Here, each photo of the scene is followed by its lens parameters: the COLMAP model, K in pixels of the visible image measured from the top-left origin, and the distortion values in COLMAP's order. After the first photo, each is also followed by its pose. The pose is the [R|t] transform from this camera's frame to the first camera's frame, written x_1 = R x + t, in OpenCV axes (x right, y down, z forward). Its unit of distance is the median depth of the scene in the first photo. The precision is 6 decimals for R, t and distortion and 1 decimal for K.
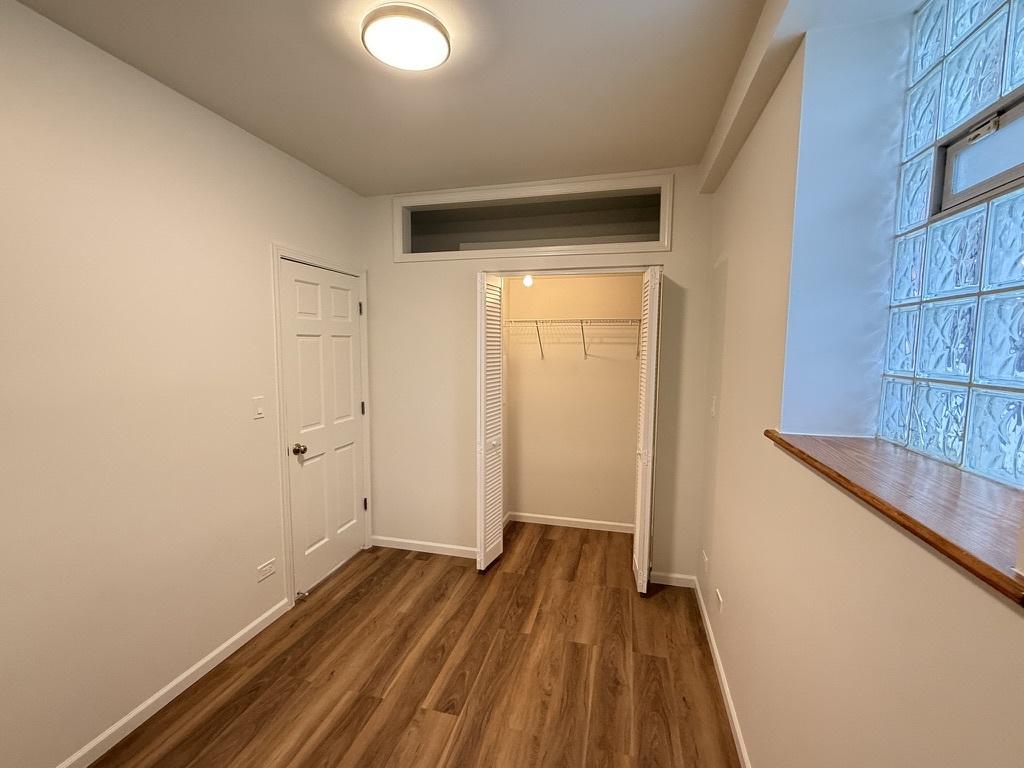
lens RADIAL K [[440.1, 0, 509.5], [0, 440.1, 384.3], [0, 0, 1]] dist [-0.000442, -0.000298]
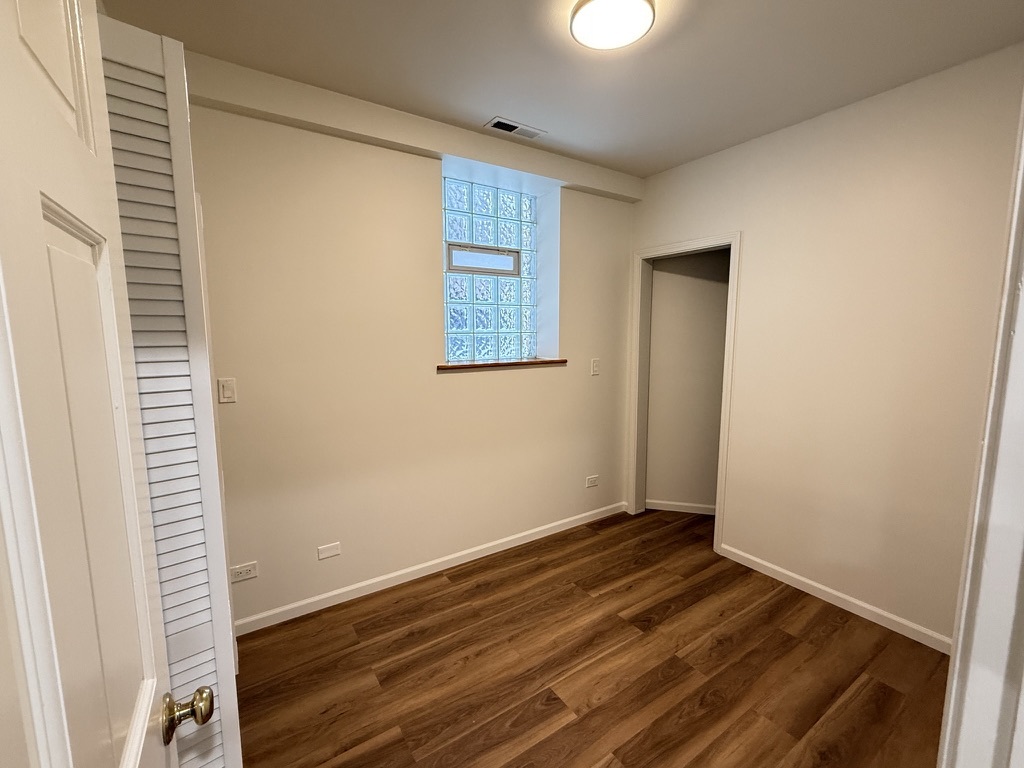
lens RADIAL K [[440.1, 0, 509.5], [0, 440.1, 384.3], [0, 0, 1]] dist [-0.000442, -0.000298]
pose [[-0.743361, -0.083506, 0.663657, -0.616776], [0.062518, 0.979159, 0.193232, -0.115755], [-0.665962, 0.185132, -0.722648, 1.559149]]
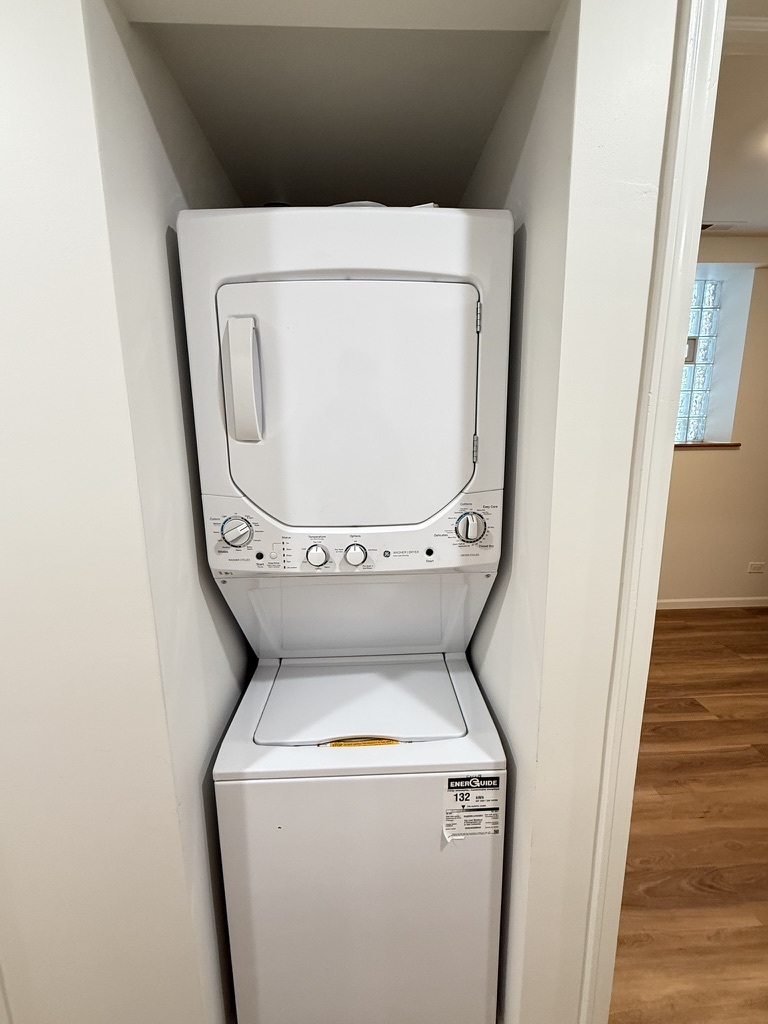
lens RADIAL K [[440.1, 0, 384.5], [0, 440.1, 507.4], [0, 0, 1]] dist [-0.000442, -0.000298]
pose [[-0.296749, -0.189675, 0.935929, -0.886604], [0.098783, 0.968722, 0.227641, -0.154589], [-0.949833, 0.160006, -0.268730, 1.984929]]
